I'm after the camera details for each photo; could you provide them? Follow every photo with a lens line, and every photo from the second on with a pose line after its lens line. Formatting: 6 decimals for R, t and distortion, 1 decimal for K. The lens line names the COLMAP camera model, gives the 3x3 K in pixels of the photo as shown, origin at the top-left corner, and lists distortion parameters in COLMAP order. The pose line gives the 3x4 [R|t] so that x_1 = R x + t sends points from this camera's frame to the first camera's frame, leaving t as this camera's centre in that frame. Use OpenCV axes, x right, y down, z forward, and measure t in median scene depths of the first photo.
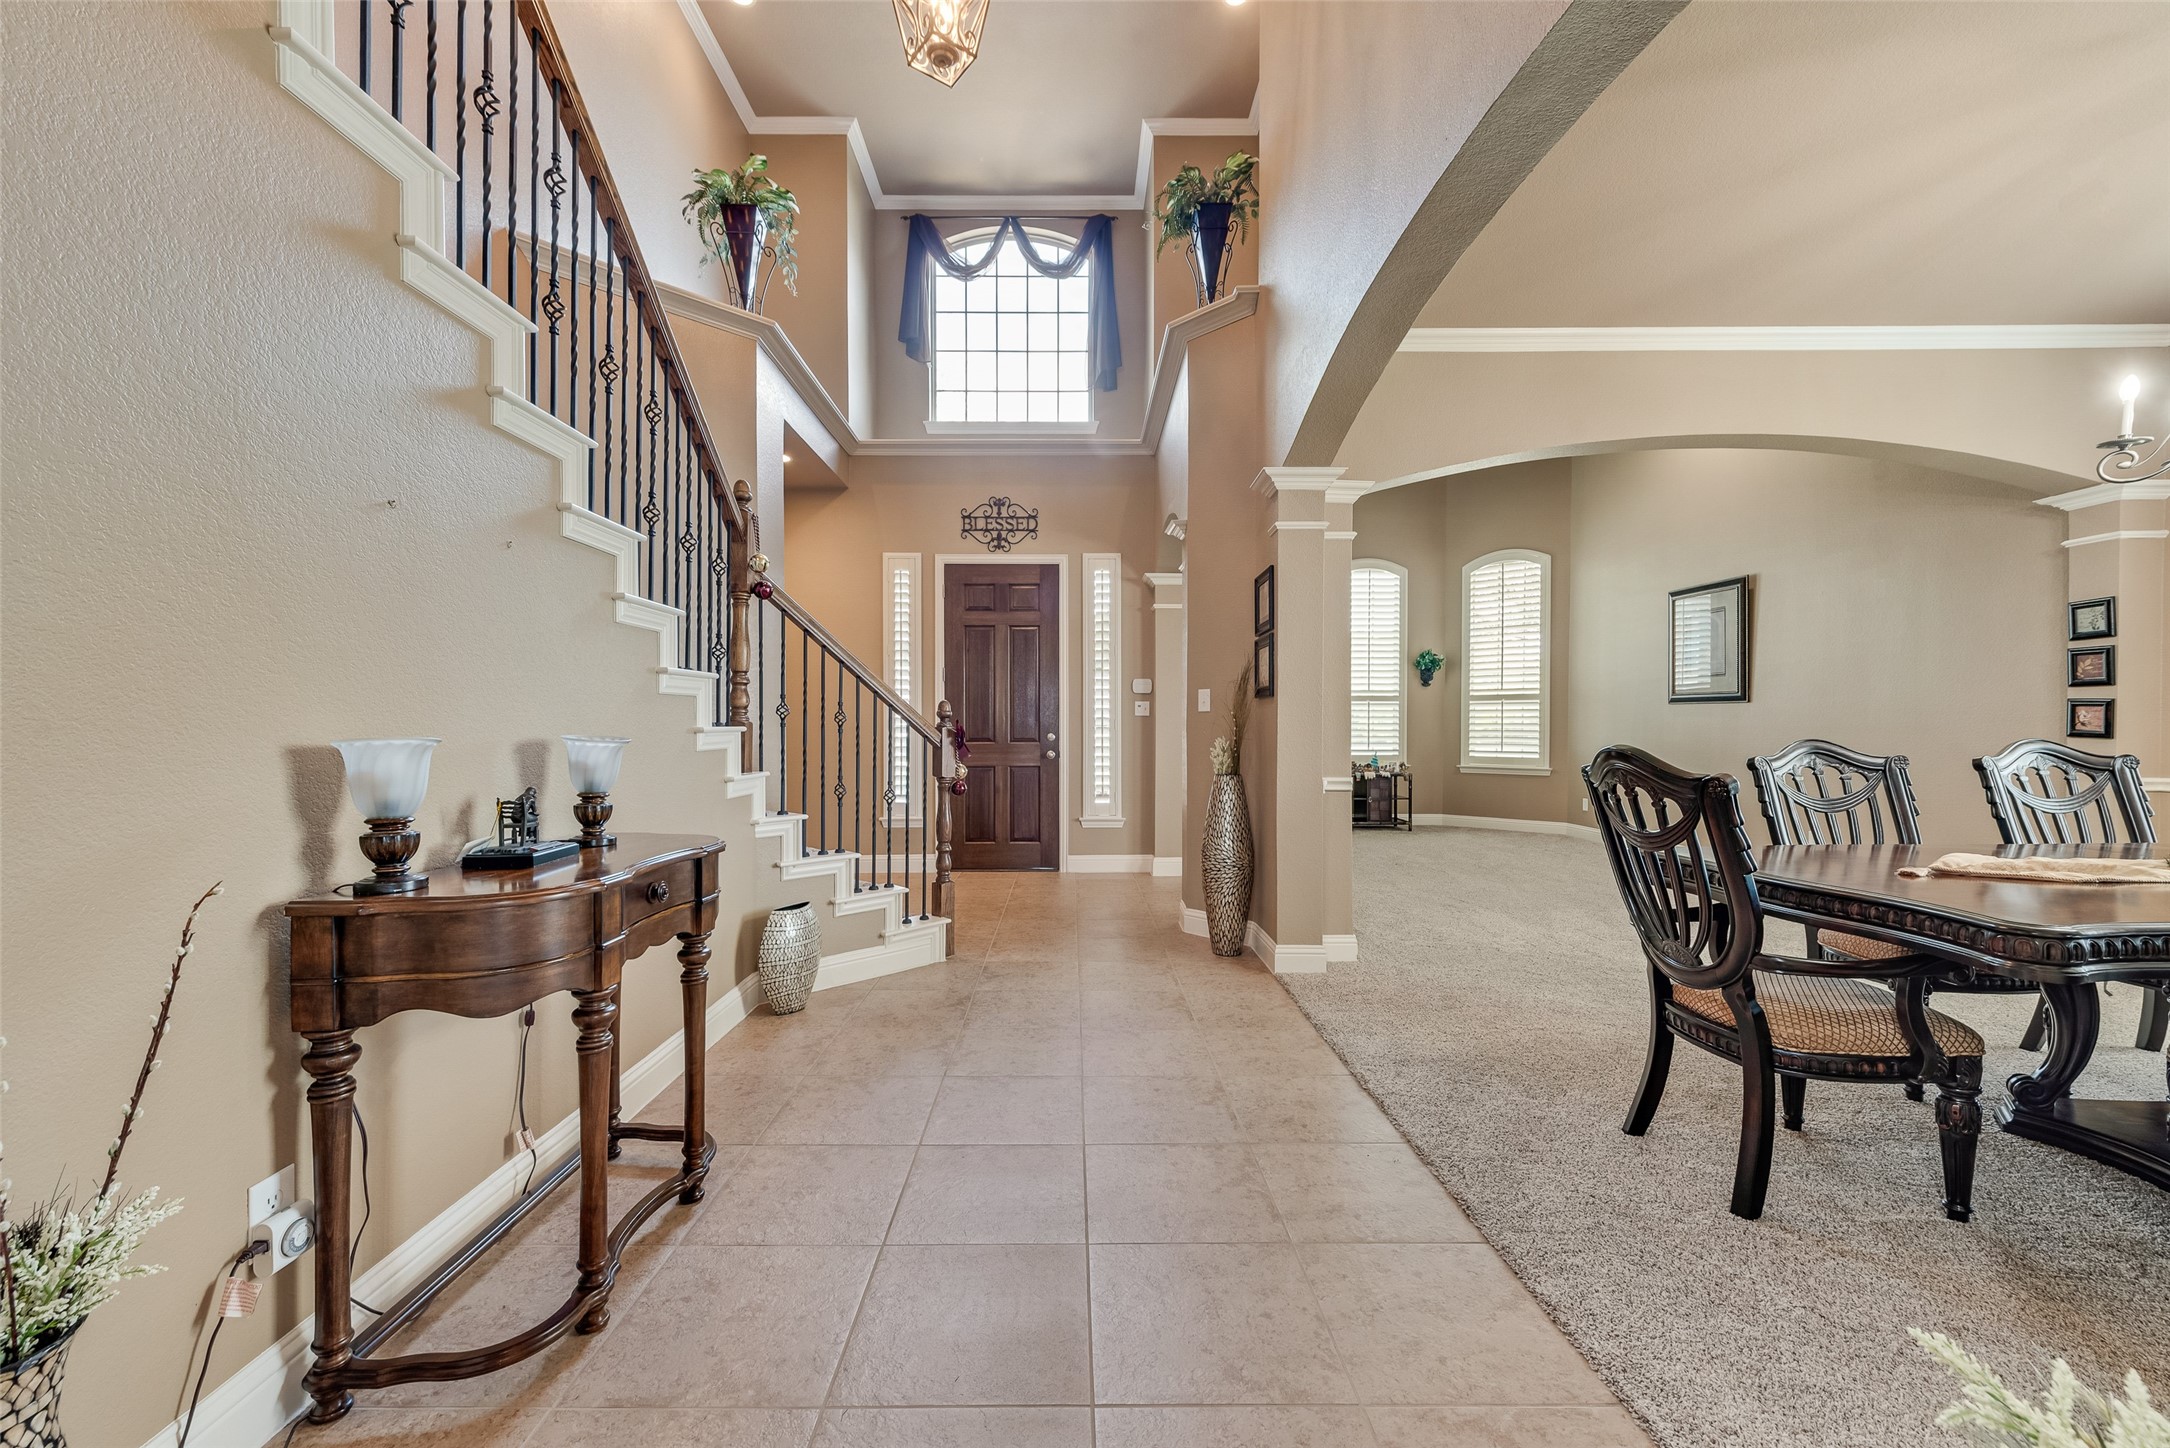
lens RADIAL K [[854.3, 0, 1079.6], [0, 854.3, 722.8], [0, 0, 1]] dist [0.010158, -0.002249]
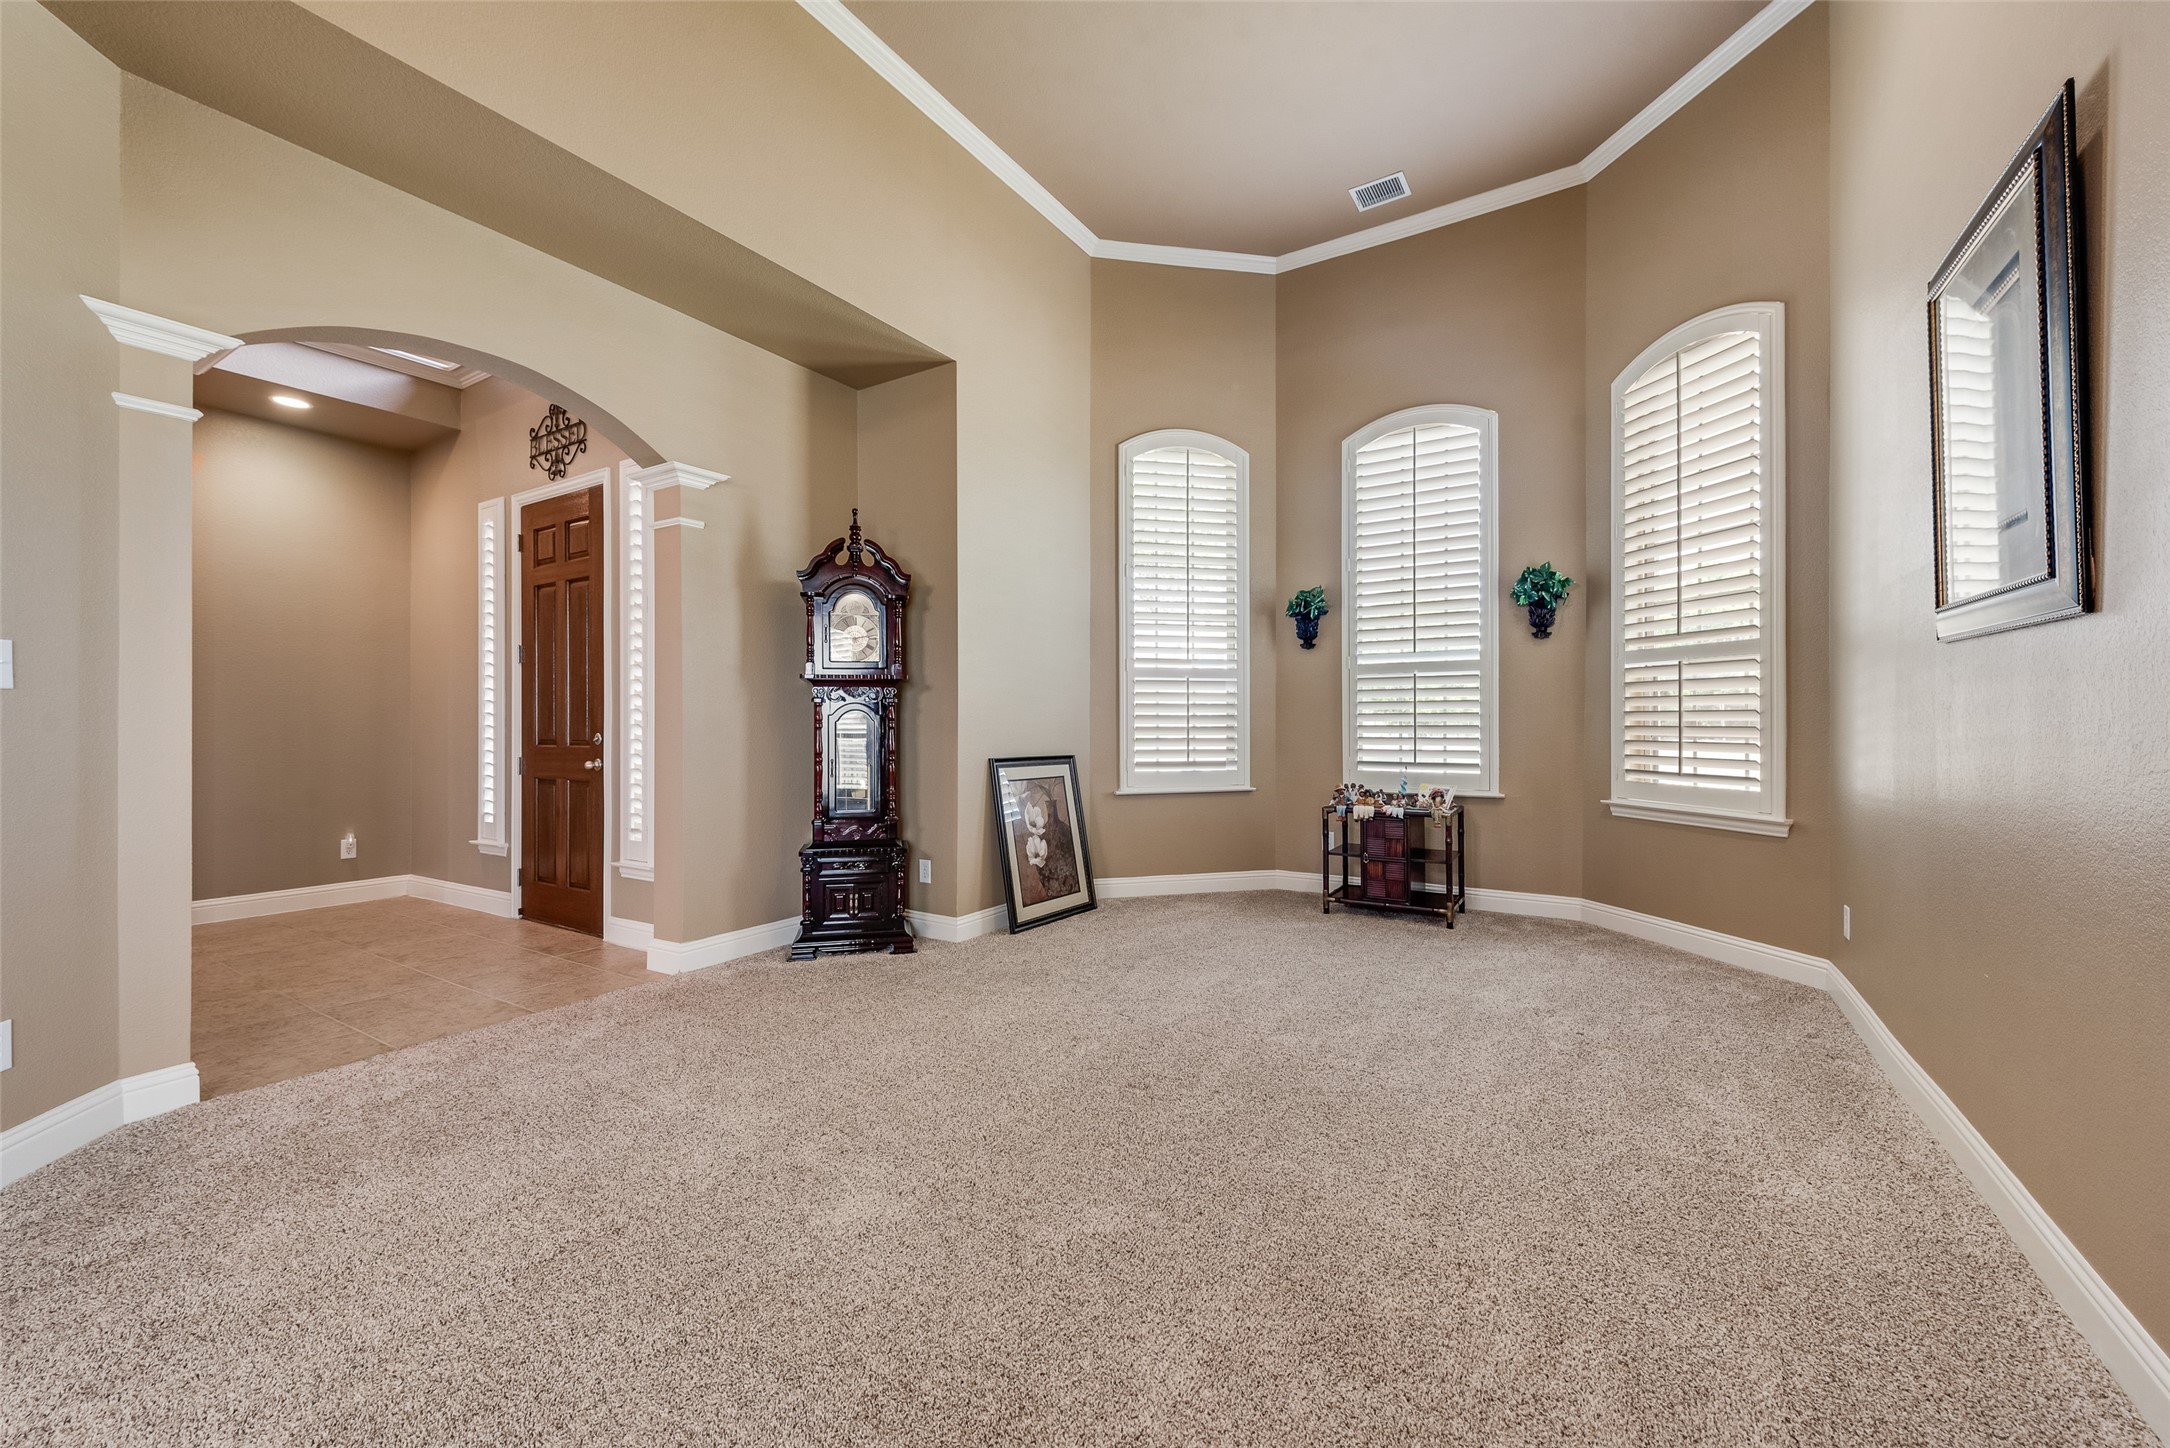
lens RADIAL K [[854.3, 0, 1082.9], [0, 854.3, 723.9], [0, 0, 1]] dist [0.010158, -0.002249]
pose [[0.841806, -0.006980, -0.539735, 0.479201], [0.008851, 0.999960, 0.000872, 0.004936], [0.539708, -0.005511, 0.841834, 0.461232]]
